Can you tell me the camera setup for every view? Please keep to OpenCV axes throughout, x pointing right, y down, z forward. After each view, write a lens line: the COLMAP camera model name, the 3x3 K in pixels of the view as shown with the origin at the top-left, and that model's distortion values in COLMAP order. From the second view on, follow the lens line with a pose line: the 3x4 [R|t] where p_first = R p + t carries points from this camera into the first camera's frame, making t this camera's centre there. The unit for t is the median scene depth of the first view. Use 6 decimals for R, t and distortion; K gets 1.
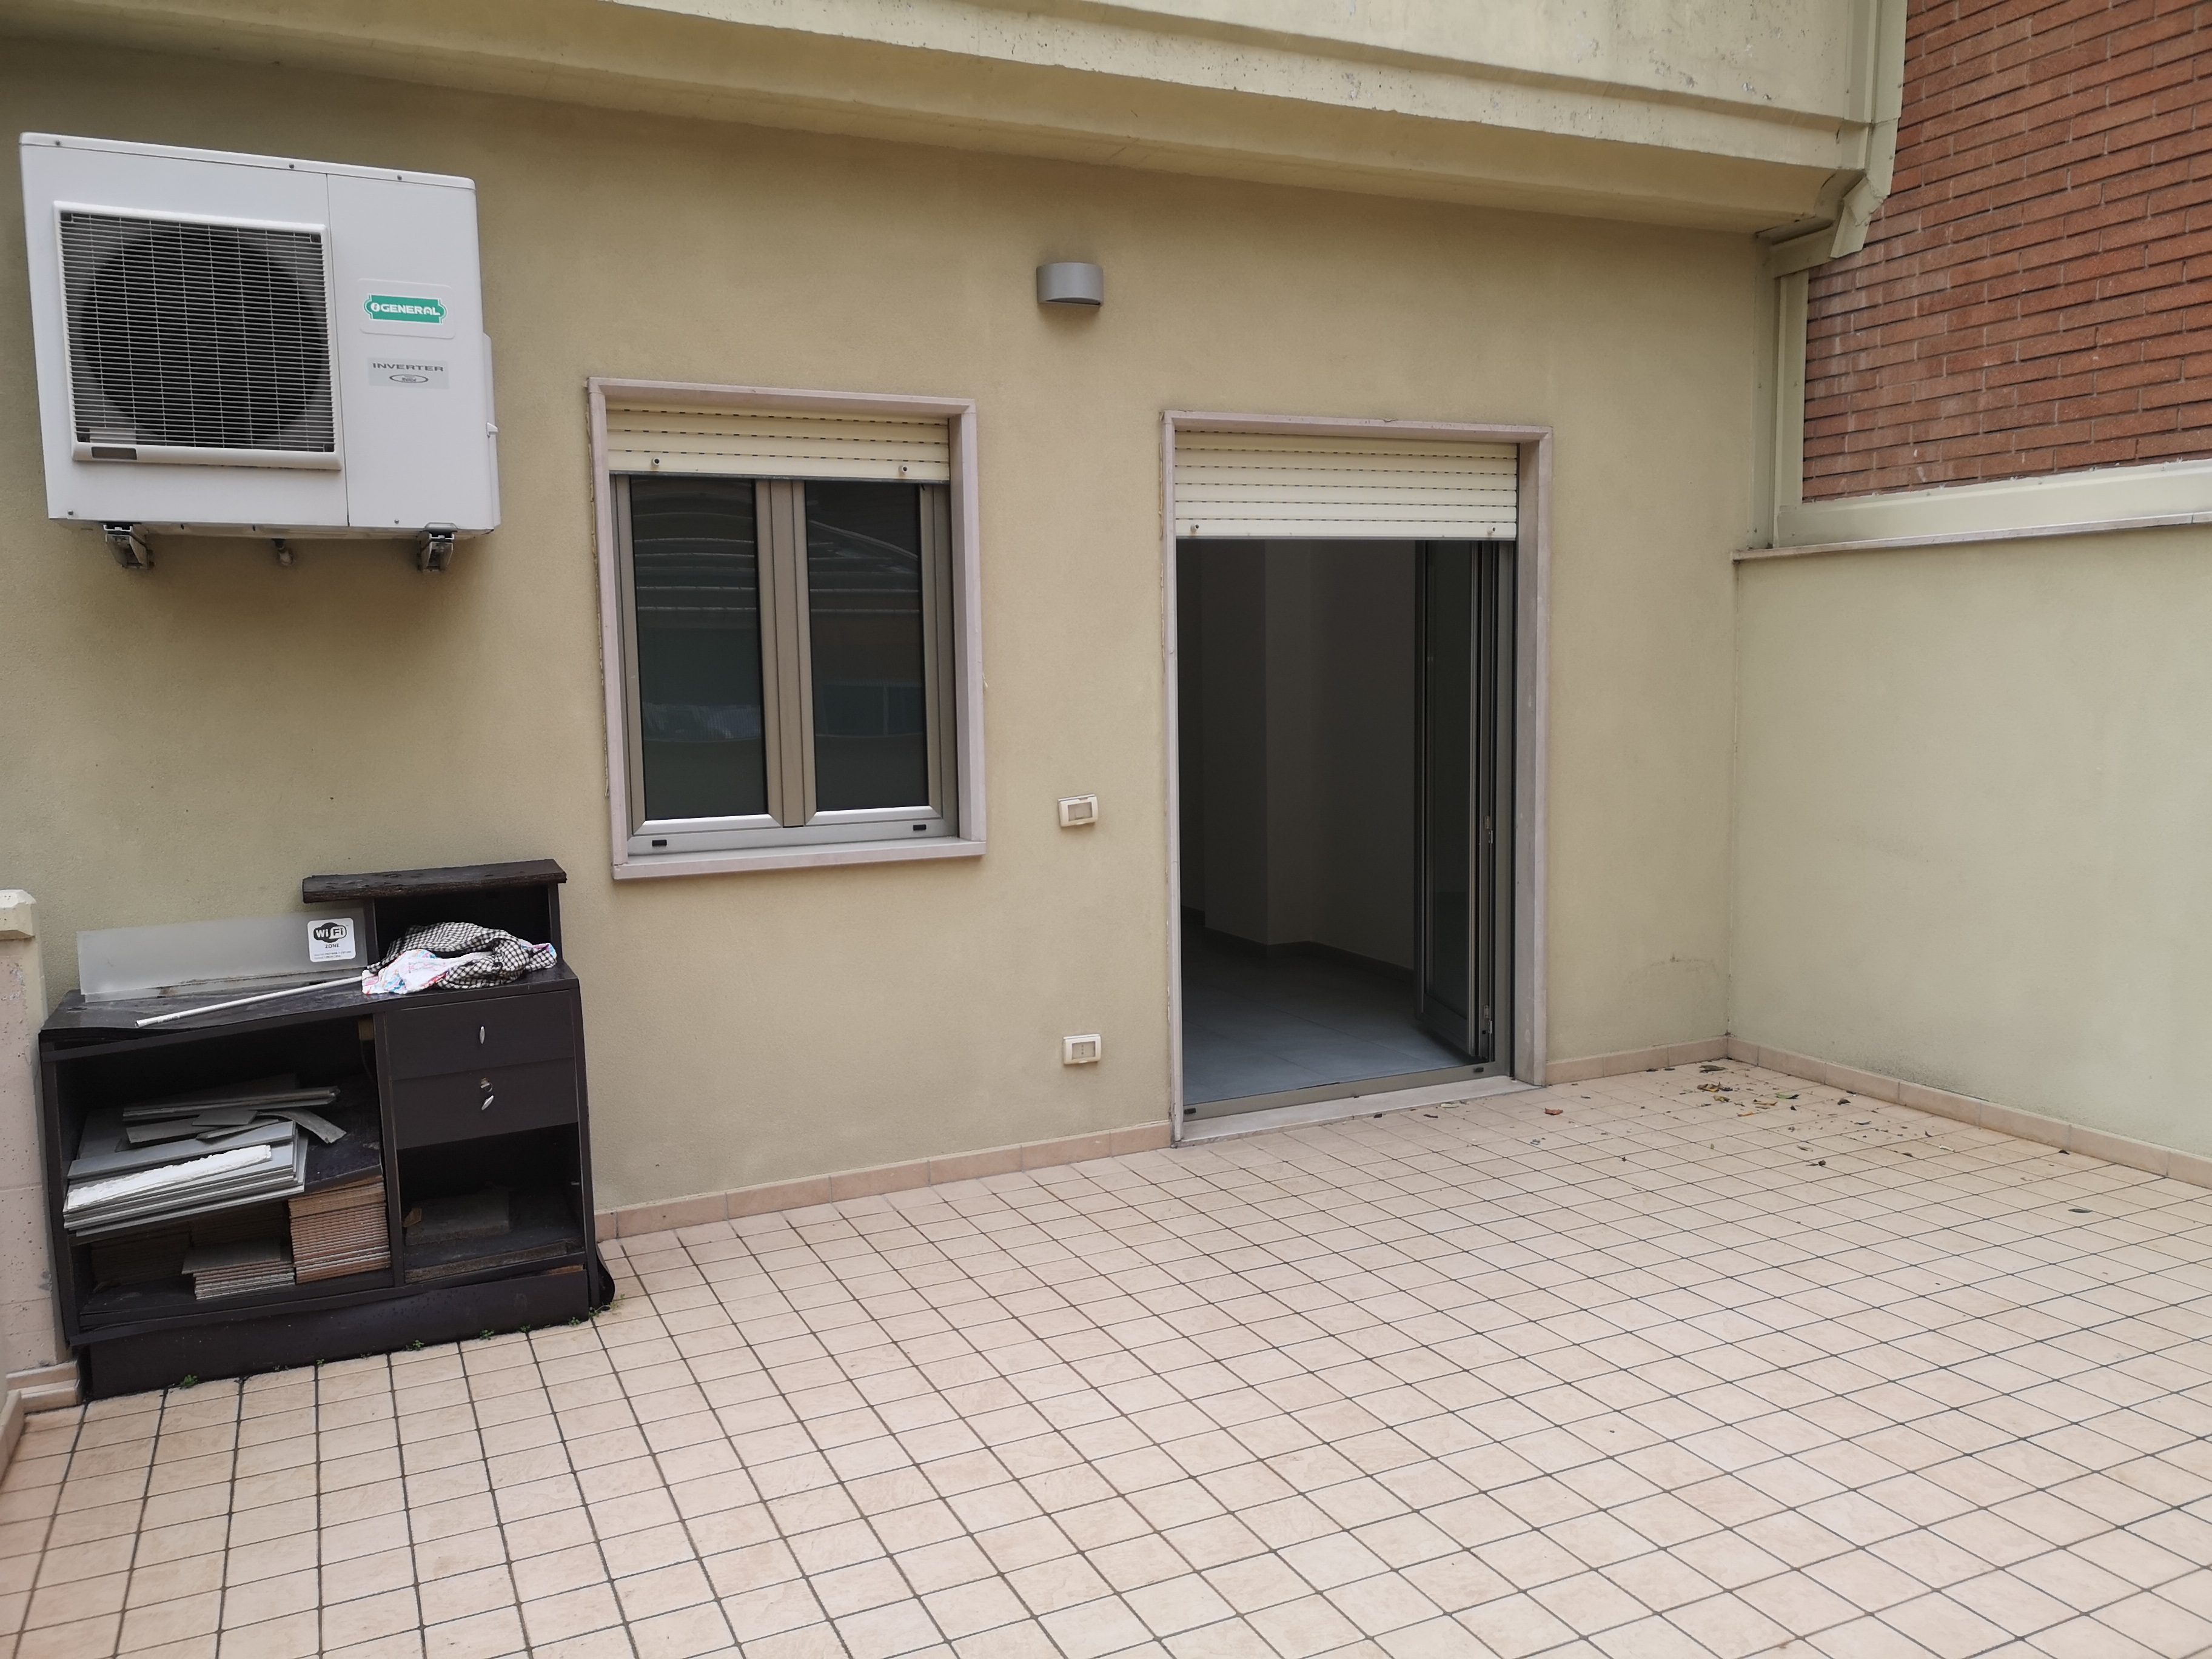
lens RADIAL K [[1714.5, 0, 1109.7], [0, 1714.5, 830.9], [0, 0, 1]] dist [0.072569, -0.070738]
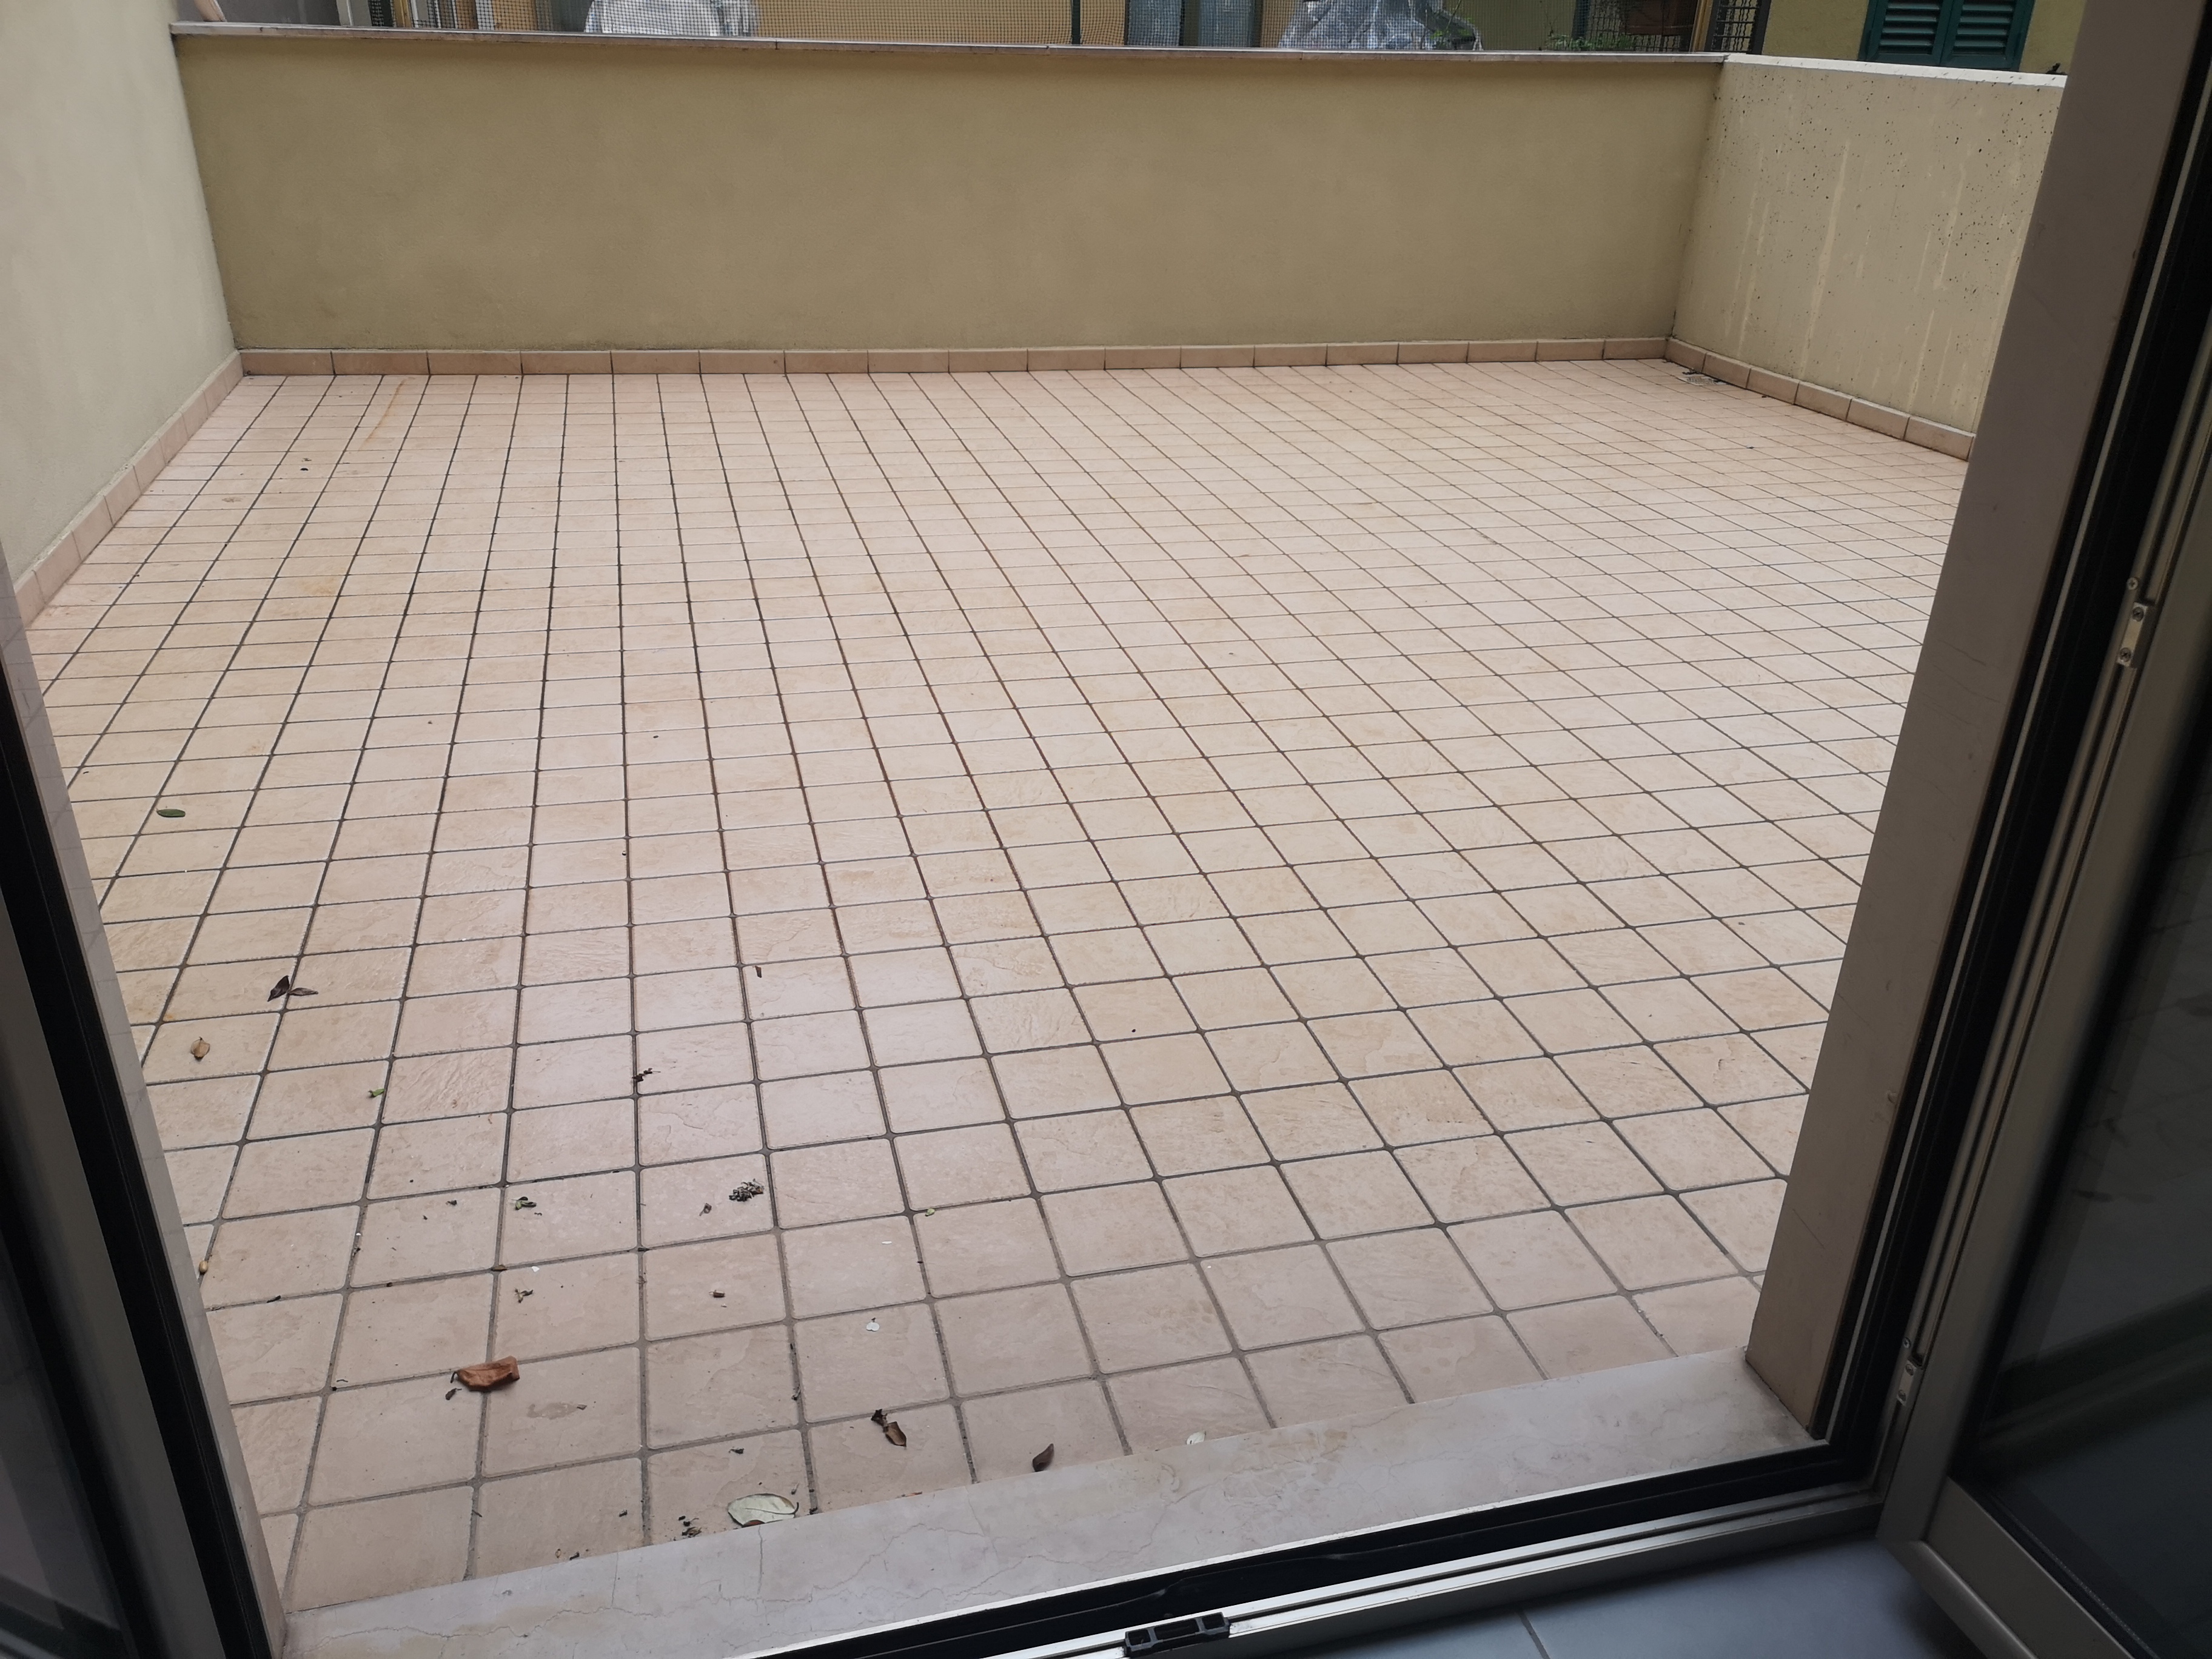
lens RADIAL K [[1714.5, 0, 1103.5], [0, 1714.5, 829.9], [0, 0, 1]] dist [0.072569, -0.070738]
pose [[-0.983773, -0.084859, 0.158082, 0.174992], [0.010264, 0.853021, 0.521776, -0.117102], [-0.179125, 0.514931, -0.838308, 1.847424]]
